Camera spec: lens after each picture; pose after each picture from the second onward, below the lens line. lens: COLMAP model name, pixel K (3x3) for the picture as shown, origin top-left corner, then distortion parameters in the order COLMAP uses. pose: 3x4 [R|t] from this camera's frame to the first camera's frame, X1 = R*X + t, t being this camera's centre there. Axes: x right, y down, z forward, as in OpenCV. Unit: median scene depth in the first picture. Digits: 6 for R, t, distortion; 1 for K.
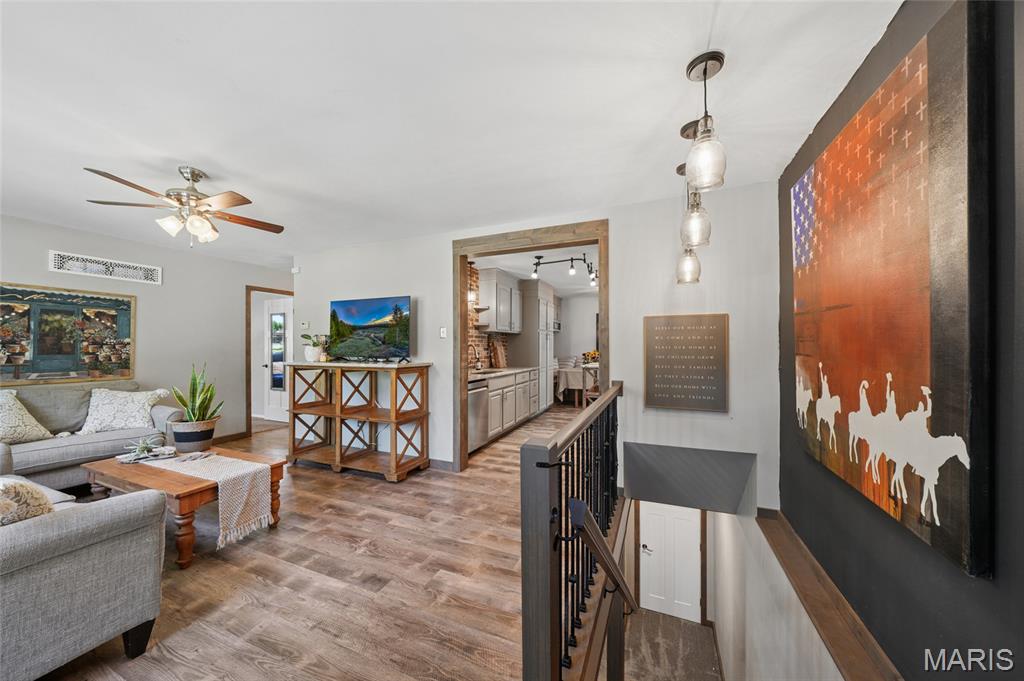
lens RADIAL K [[348.8, 0, 512.6], [0, 348.8, 344.6], [0, 0, 1]] dist [-0.007497, 0.000757]
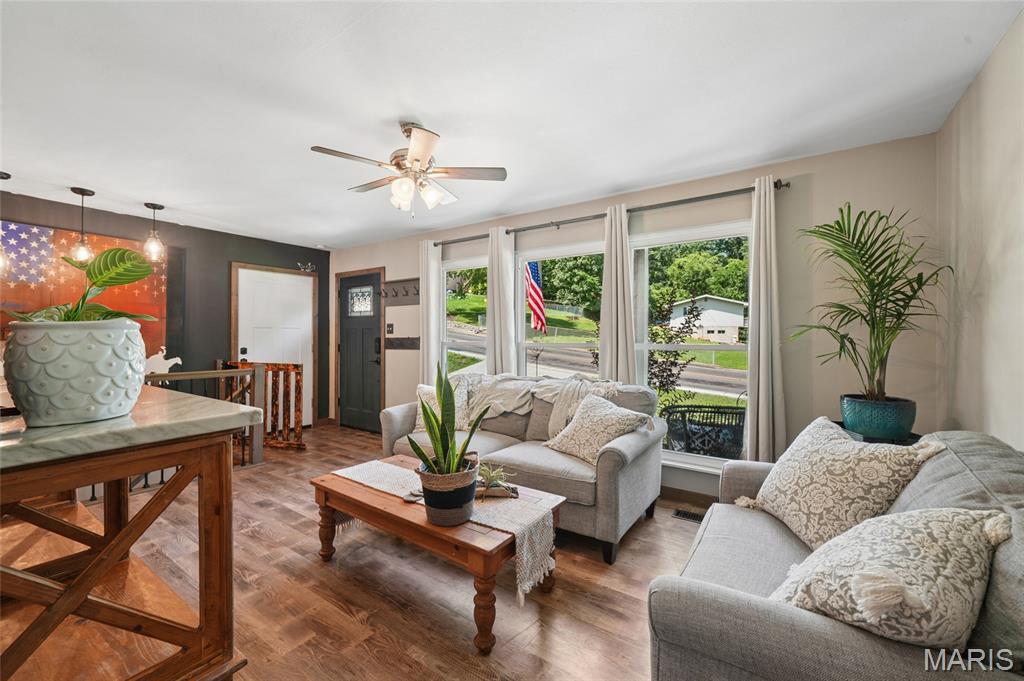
lens RADIAL K [[407.2, 0, 511.7], [0, 407.2, 337.0], [0, 0, 1]] dist [-0.003911, 0.000521]
pose [[-0.979781, -0.001519, 0.200066, -0.965218], [-0.002033, 0.999995, -0.002367, 0.009459], [-0.200061, -0.002726, -0.979780, 1.367609]]
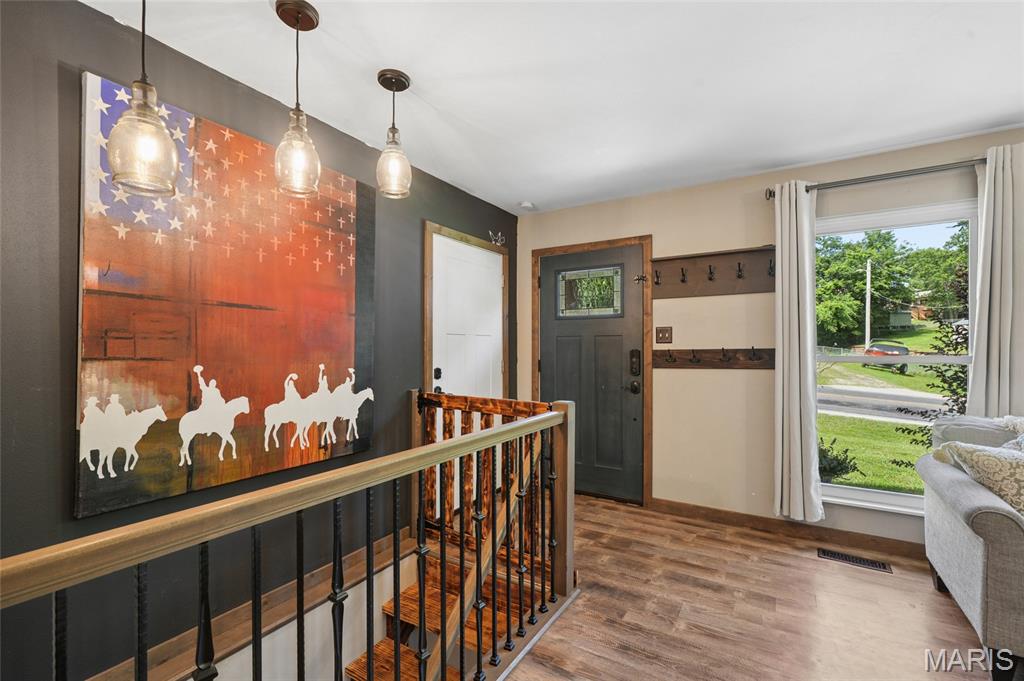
lens RADIAL K [[442.8, 0, 507.6], [0, 442.8, 350.9], [0, 0, 1]] dist [0.002874, 0.000393]
pose [[-0.987582, 0.002956, 0.157080, 0.001652], [0.003280, 0.999993, 0.001804, 0.008994], [-0.157073, 0.002297, -0.987584, 1.024209]]
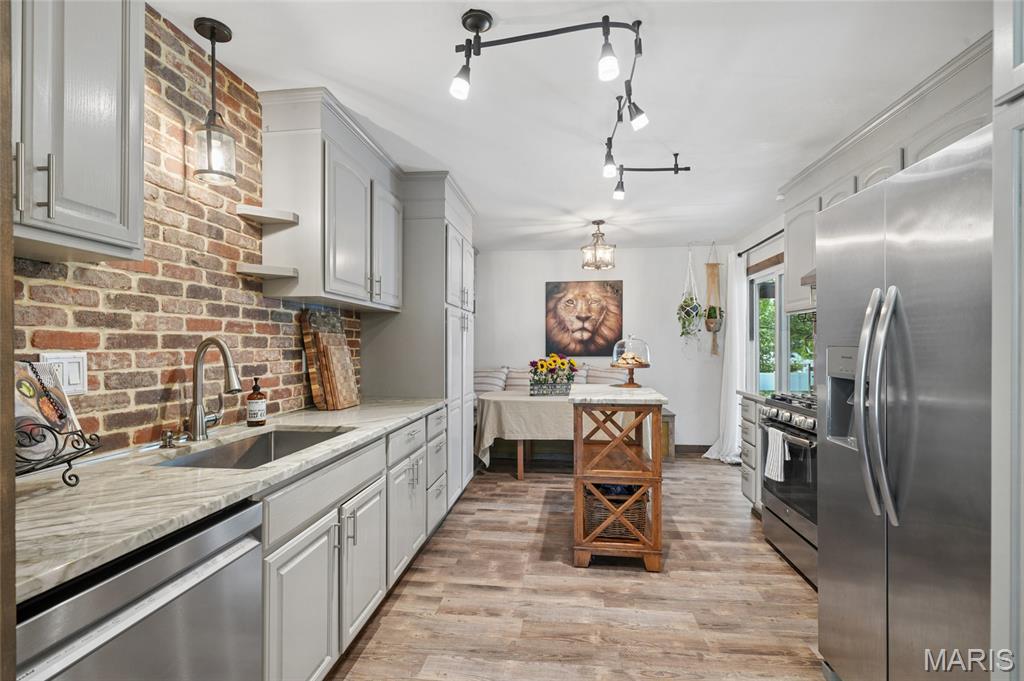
lens RADIAL K [[482.1, 0, 507.4], [0, 482.1, 348.4], [0, 0, 1]] dist [-0.000515, -0.000432]
pose [[0.963030, -0.001496, 0.269392, -0.006578], [-0.000652, 0.999969, 0.007885, 0.007245], [-0.269395, -0.007769, 0.962998, 0.878427]]
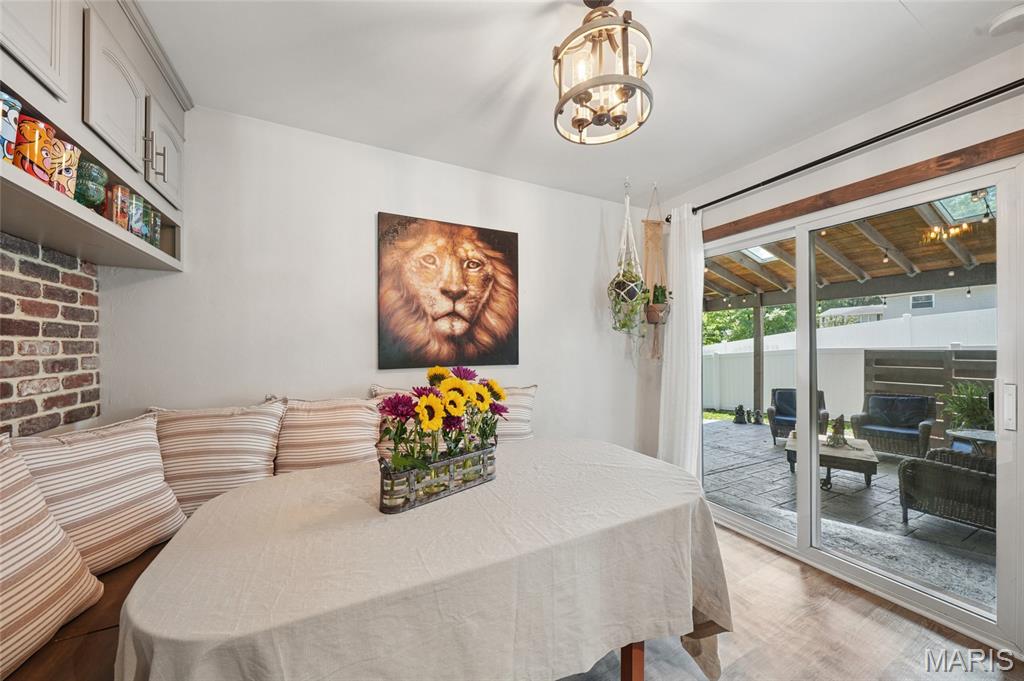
lens RADIAL K [[348.8, 0, 502.3], [0, 348.8, 346.2], [0, 0, 1]] dist [-0.007497, 0.000757]
pose [[0.652870, 0.003349, 0.757462, 0.290315], [0.000331, 0.999989, -0.004707, 0.014064], [-0.757470, 0.003323, 0.652862, 1.993991]]
